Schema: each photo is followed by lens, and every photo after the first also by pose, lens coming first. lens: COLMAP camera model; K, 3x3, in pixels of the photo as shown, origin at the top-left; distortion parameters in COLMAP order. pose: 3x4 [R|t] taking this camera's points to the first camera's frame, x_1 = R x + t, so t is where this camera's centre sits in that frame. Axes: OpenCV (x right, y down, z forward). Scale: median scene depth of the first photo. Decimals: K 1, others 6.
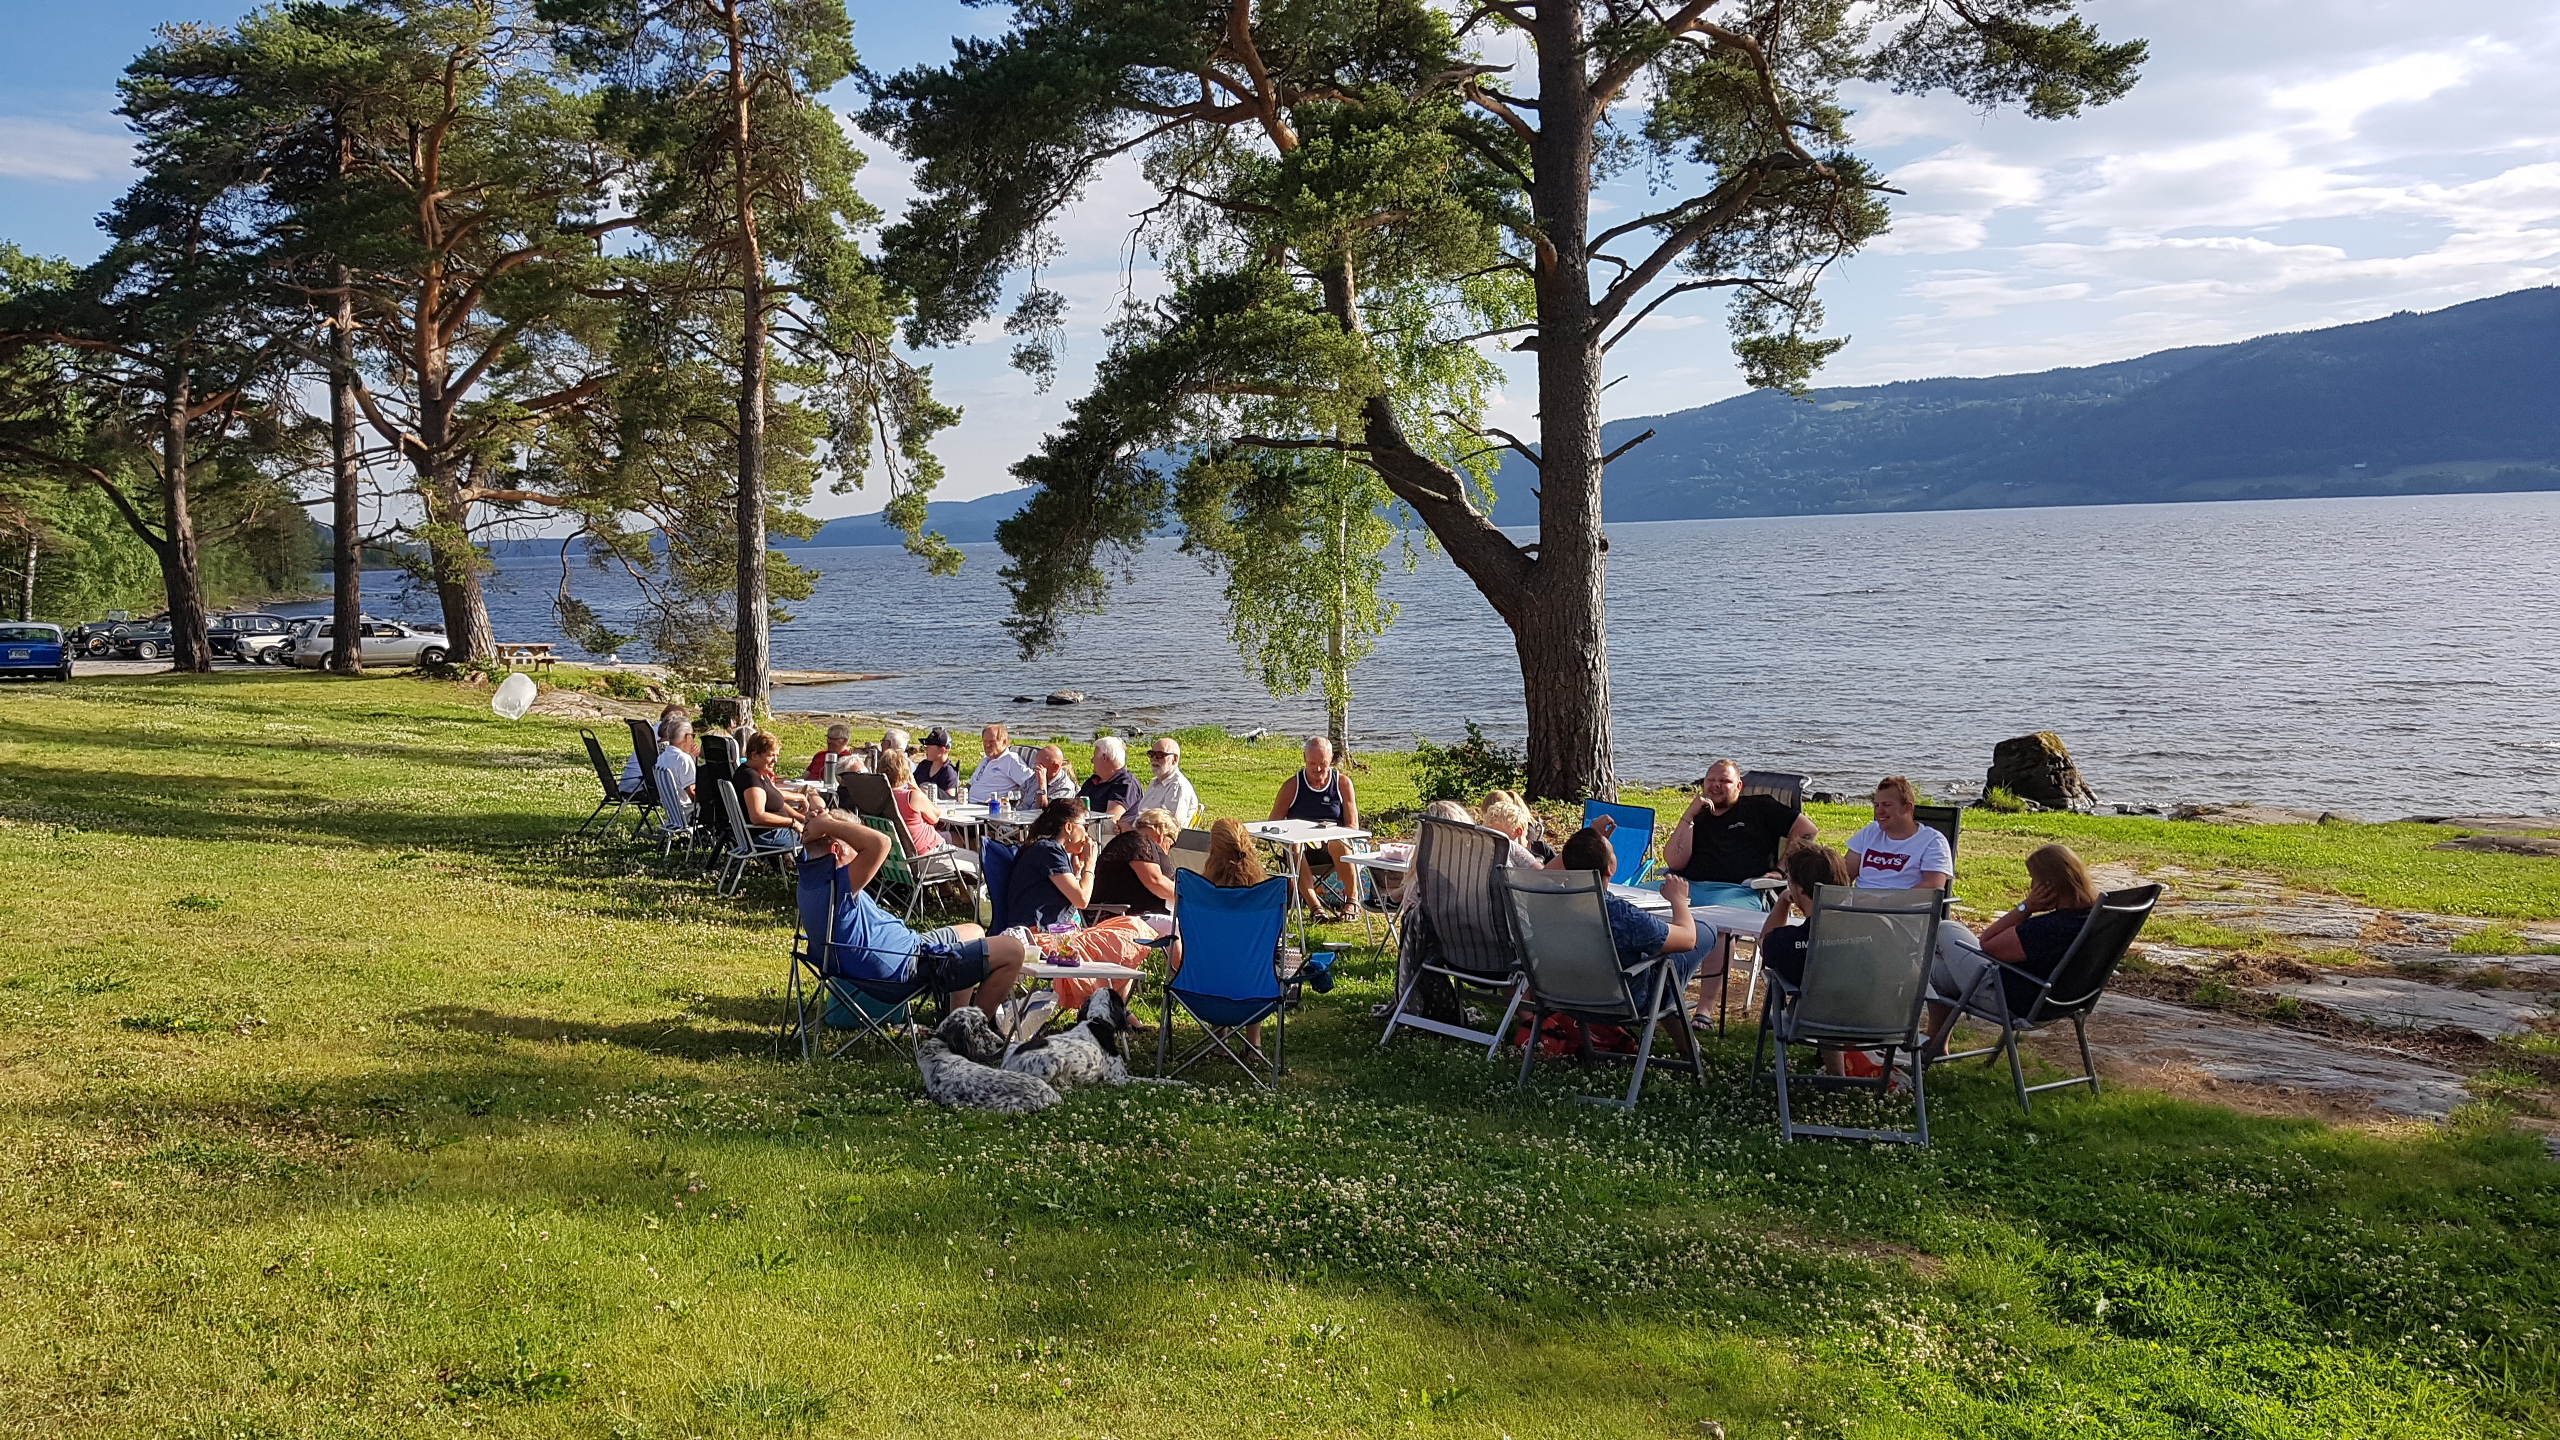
lens RADIAL K [[1953.0, 0, 1255.8], [0, 1953.0, 768.2], [0, 0, 1]] dist [0.068168, -0.125126]
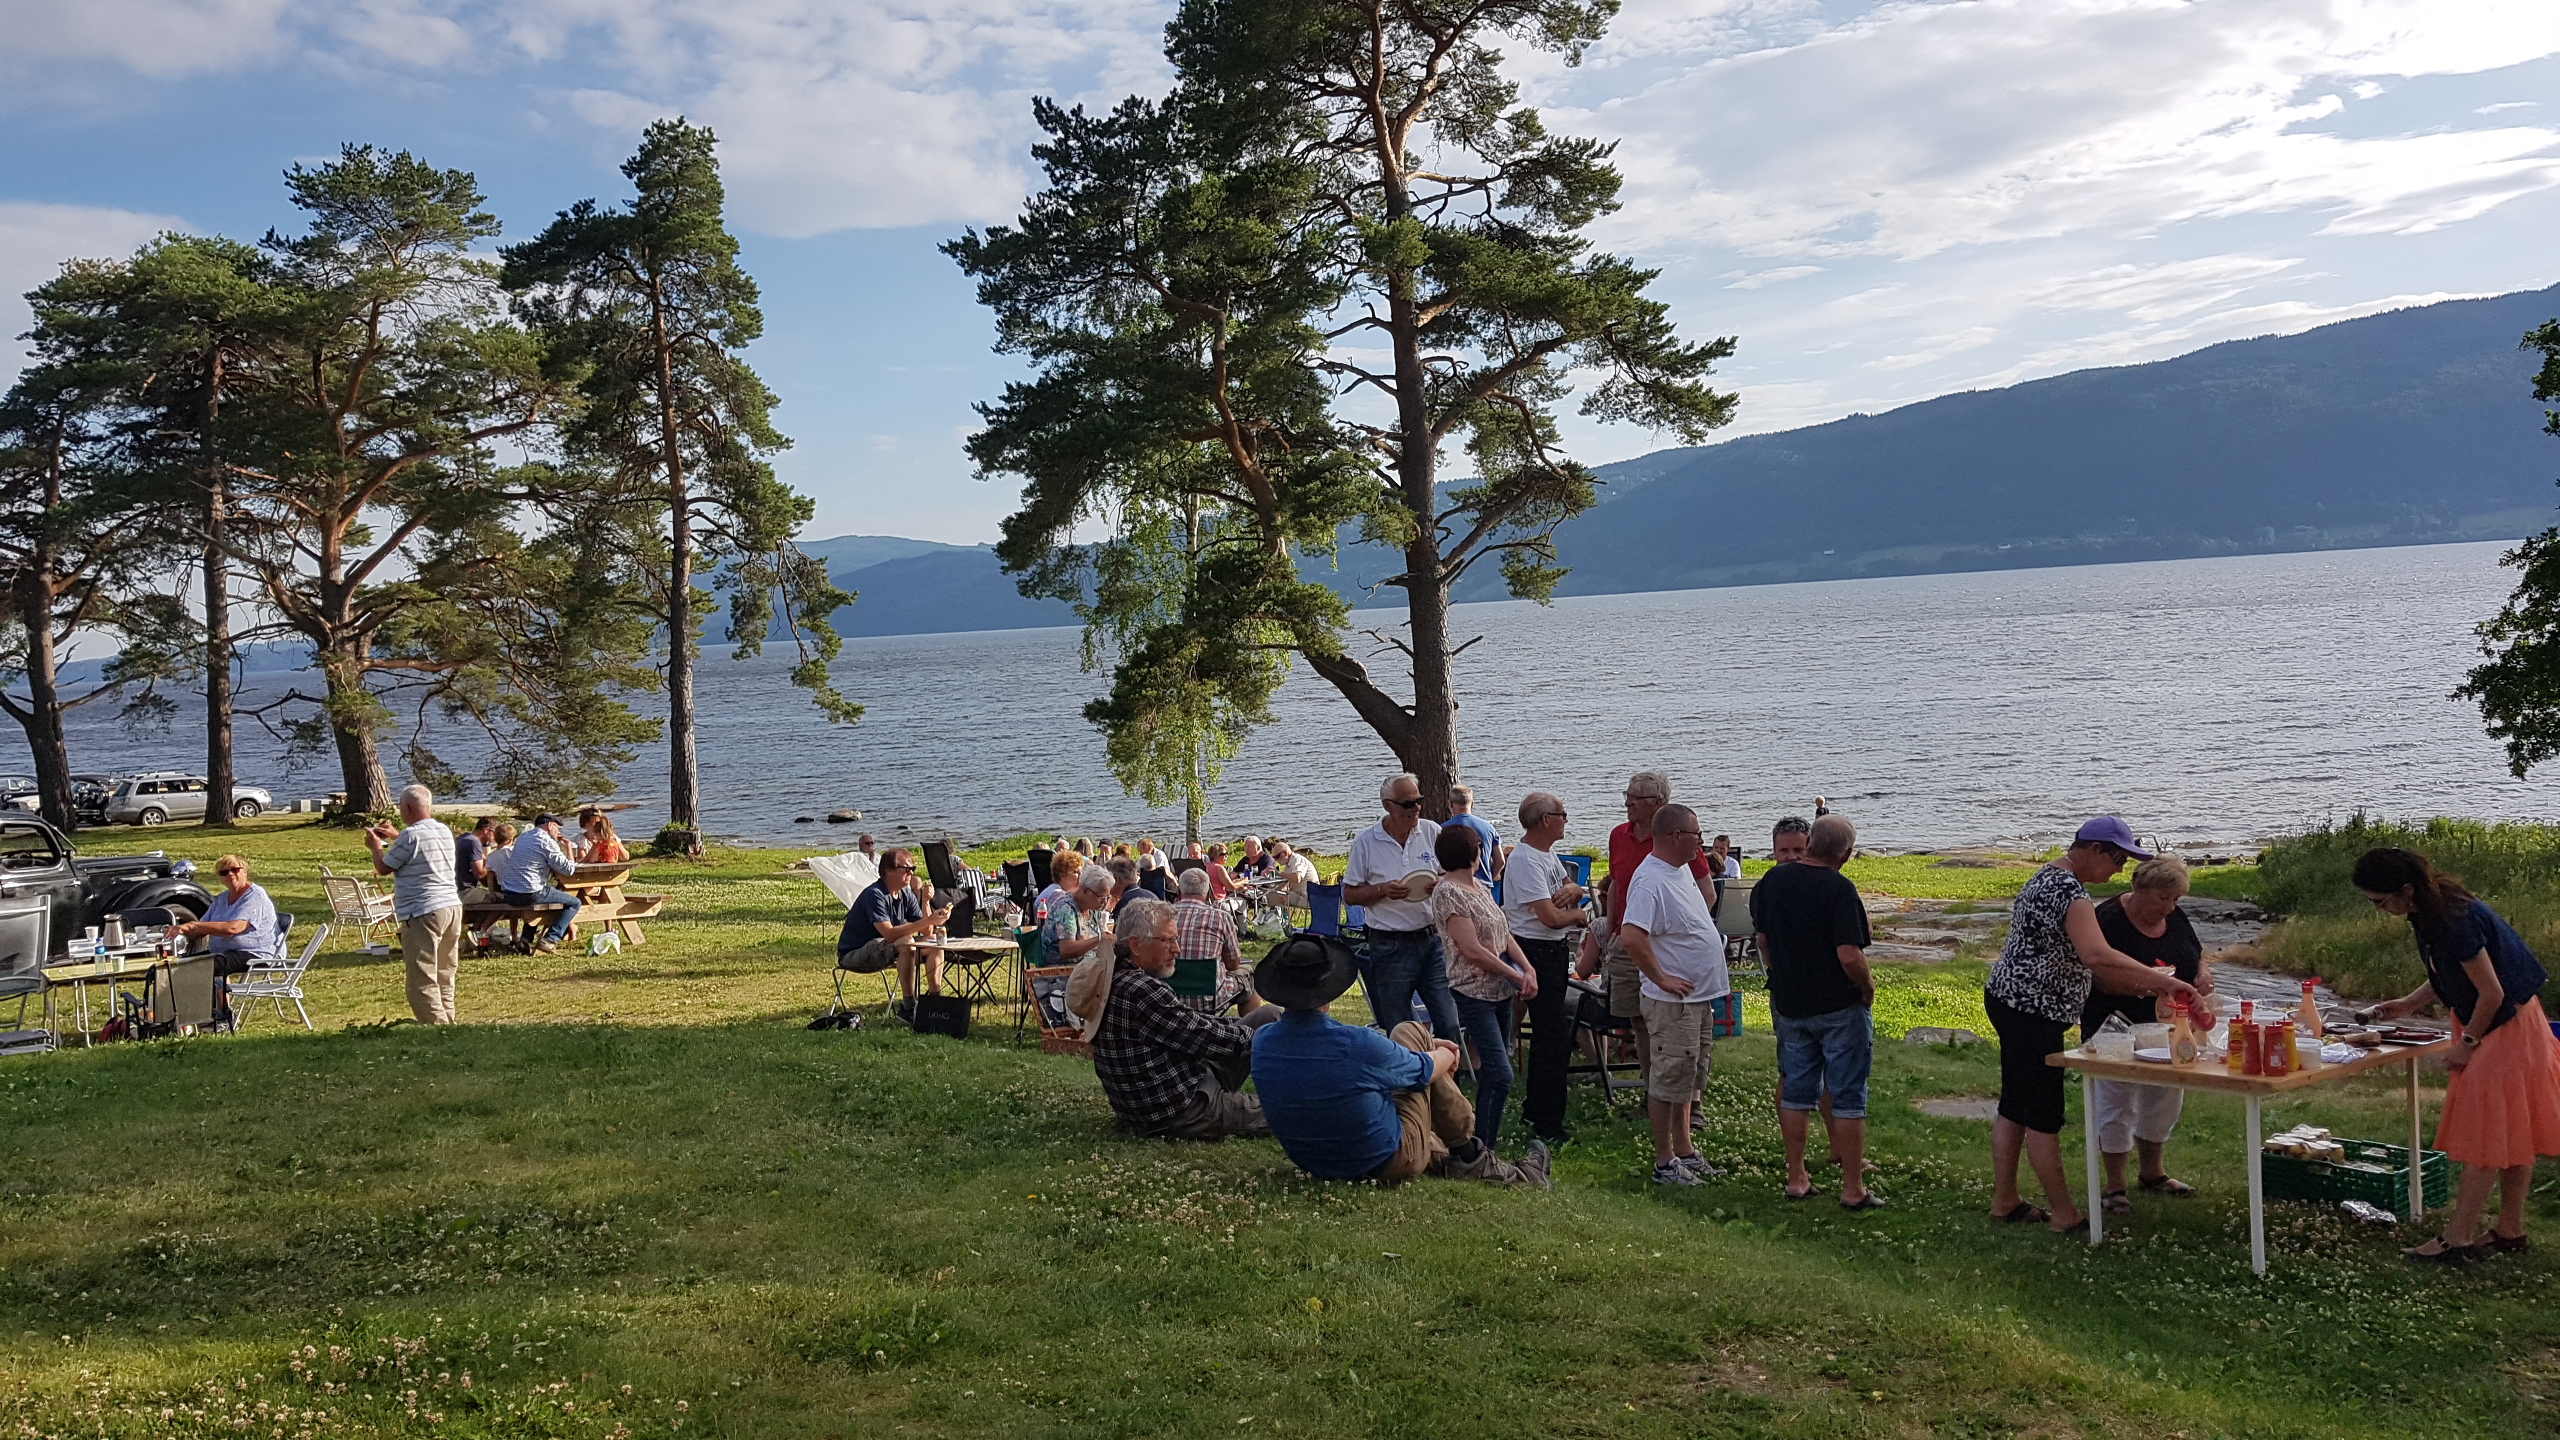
lens RADIAL K [[1953.0, 0, 1280.6], [0, 1953.0, 765.8], [0, 0, 1]] dist [0.068168, -0.125126]
pose [[0.972173, -0.043497, 0.230193, -0.180011], [0.055240, 0.997467, -0.044814, 0.000609], [-0.227660, 0.056282, 0.972113, -0.286896]]
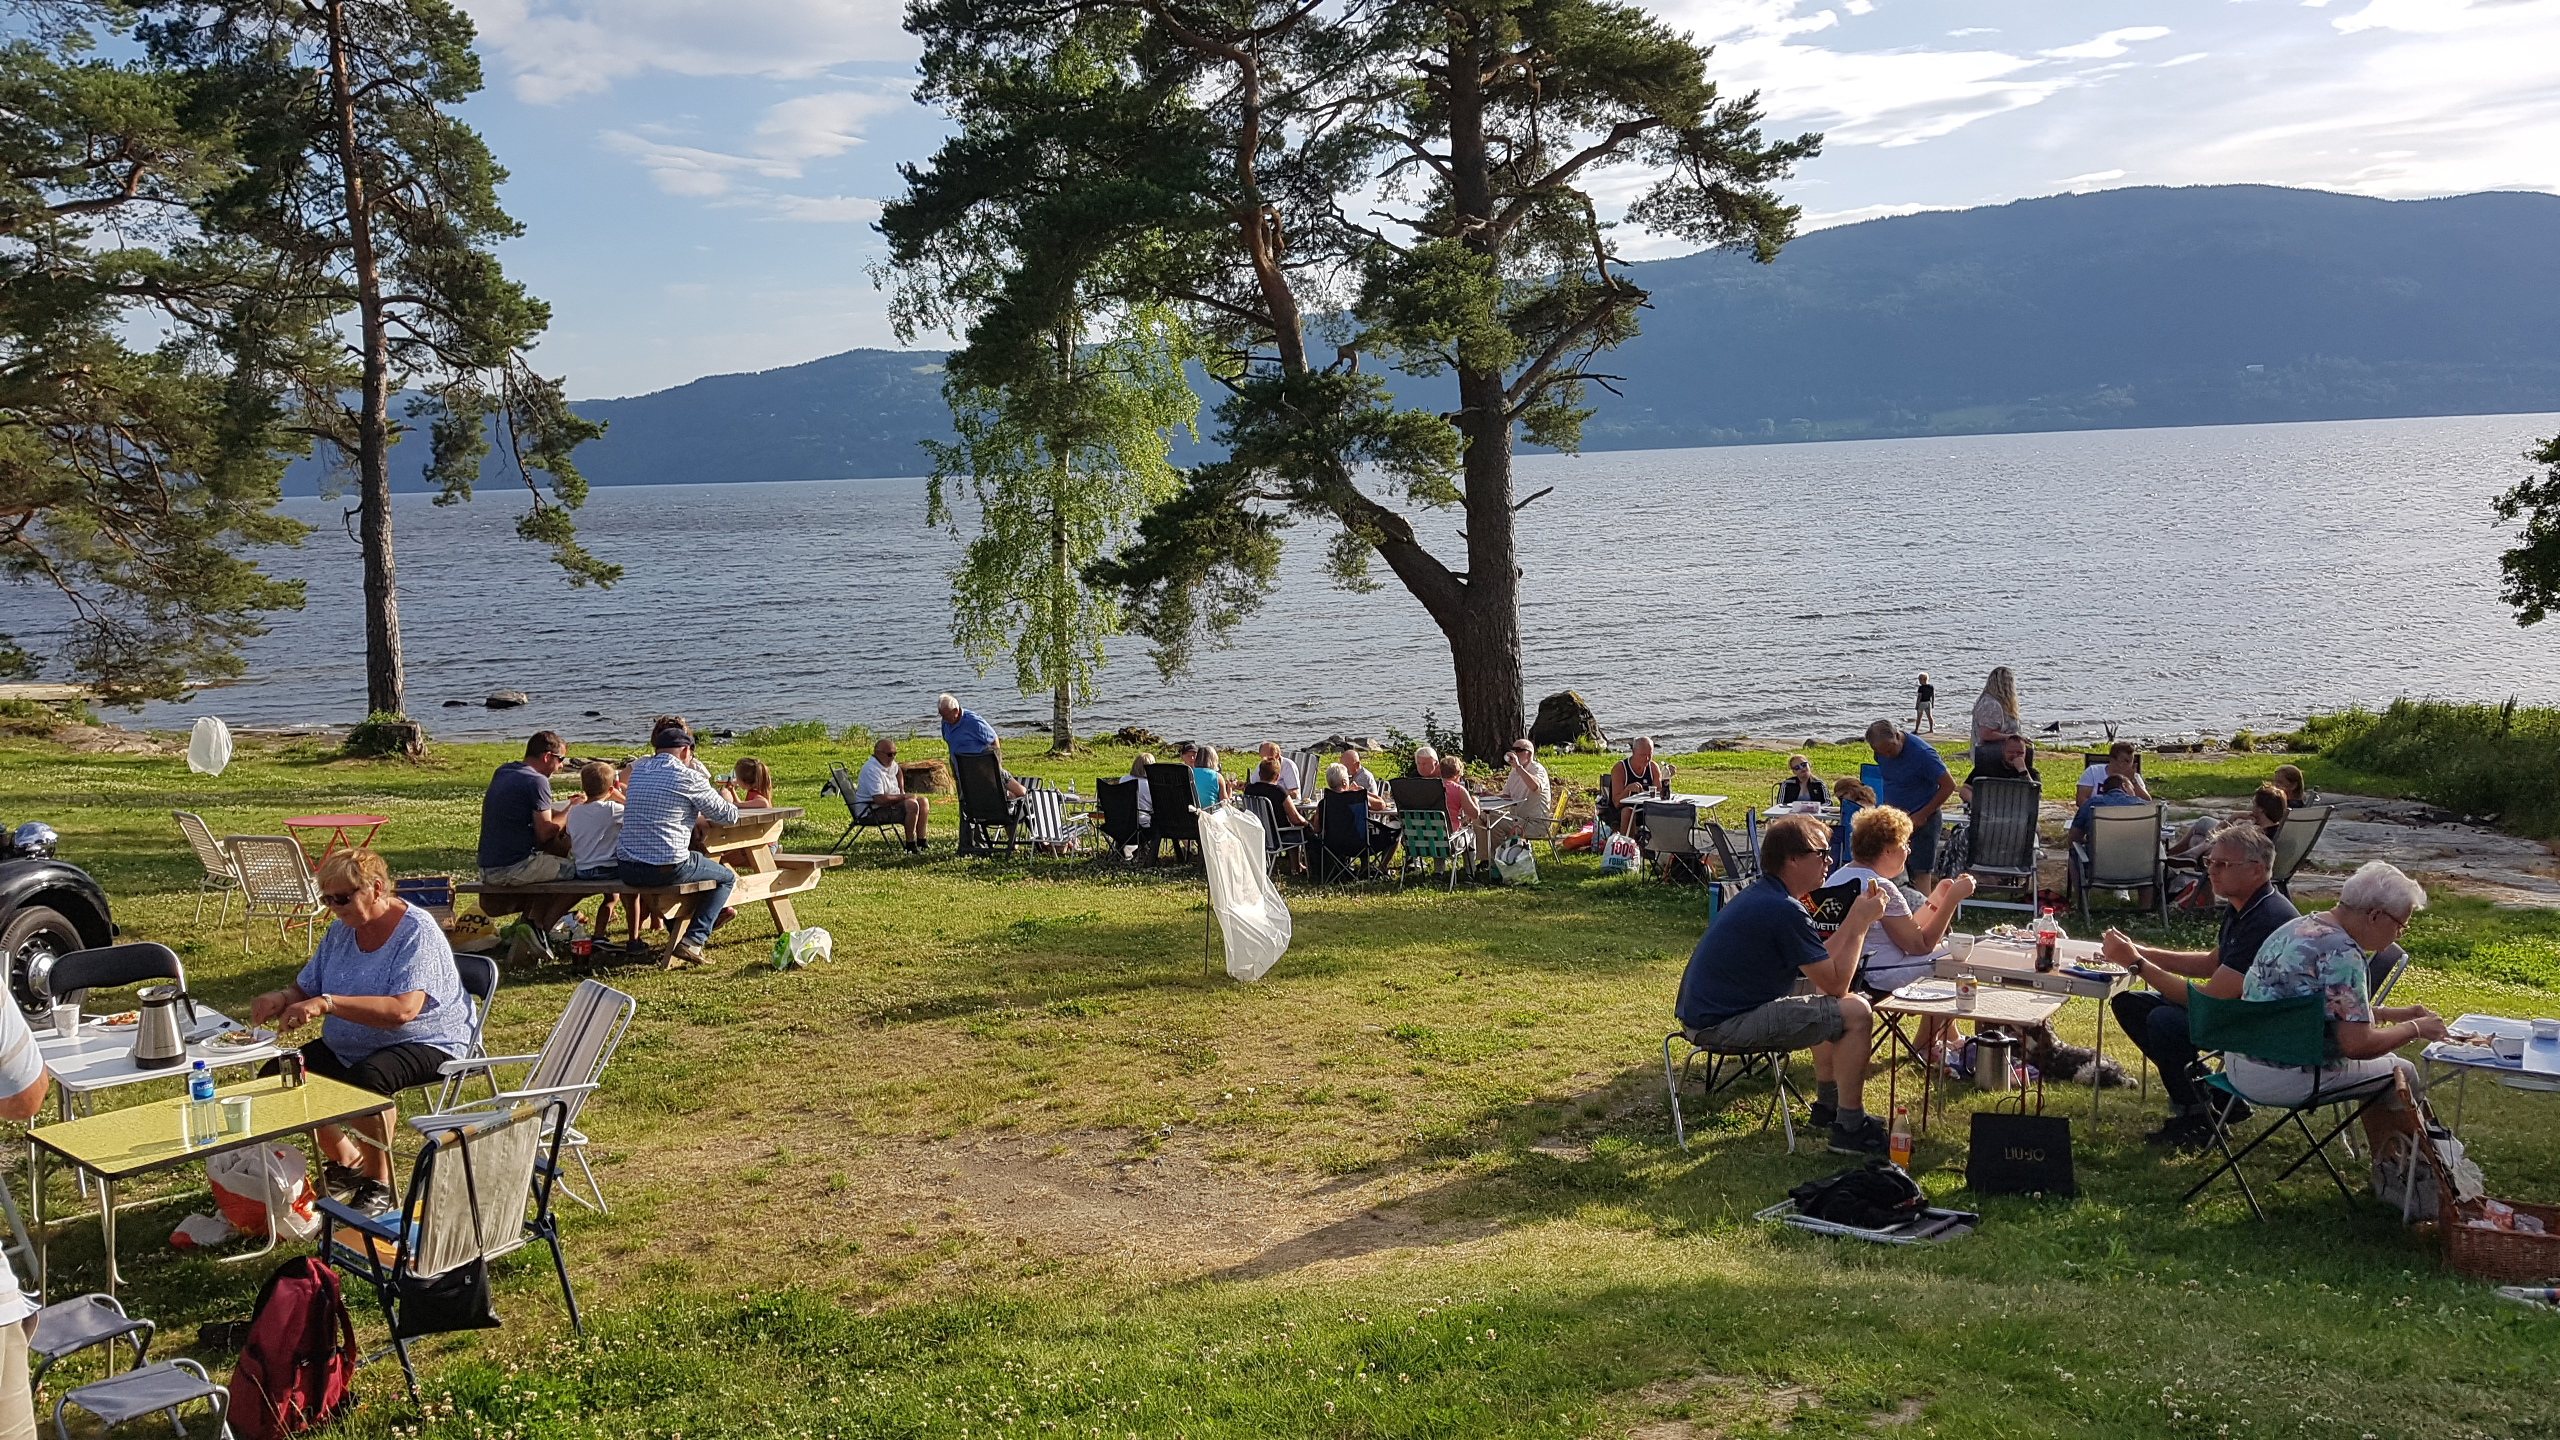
lens RADIAL K [[1953.0, 0, 1264.4], [0, 1953.0, 762.2], [0, 0, 1]] dist [0.068168, -0.125126]
pose [[0.898683, -0.068206, 0.433263, -0.297829], [0.060865, 0.997670, 0.030810, -0.019428], [-0.434355, -0.001318, 0.900741, -0.063477]]
